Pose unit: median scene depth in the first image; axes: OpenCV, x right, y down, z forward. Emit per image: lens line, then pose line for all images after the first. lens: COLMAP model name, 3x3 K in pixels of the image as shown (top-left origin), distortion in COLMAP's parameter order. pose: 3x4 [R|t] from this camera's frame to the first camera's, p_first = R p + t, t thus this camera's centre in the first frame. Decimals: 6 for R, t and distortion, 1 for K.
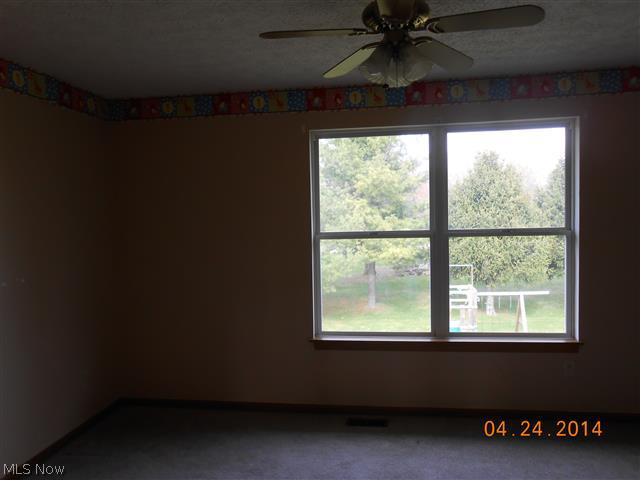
lens RADIAL K [[491.2, 0, 321.0], [0, 491.2, 239.2], [0, 0, 1]] dist [0.011808, 0.004776]
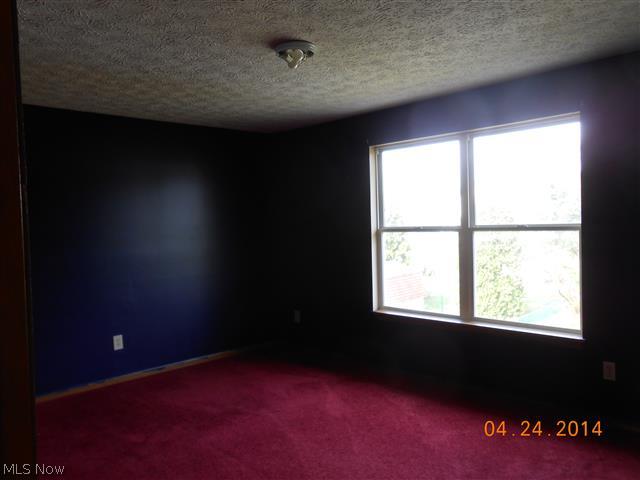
lens RADIAL K [[491.2, 0, 323.1], [0, 491.2, 241.7], [0, 0, 1]] dist [0.011808, 0.004776]
pose [[0.811044, 0.024444, -0.584474, 0.633333], [-0.007093, 0.999464, 0.031957, -0.015025], [0.584942, -0.021772, 0.810783, -0.099164]]
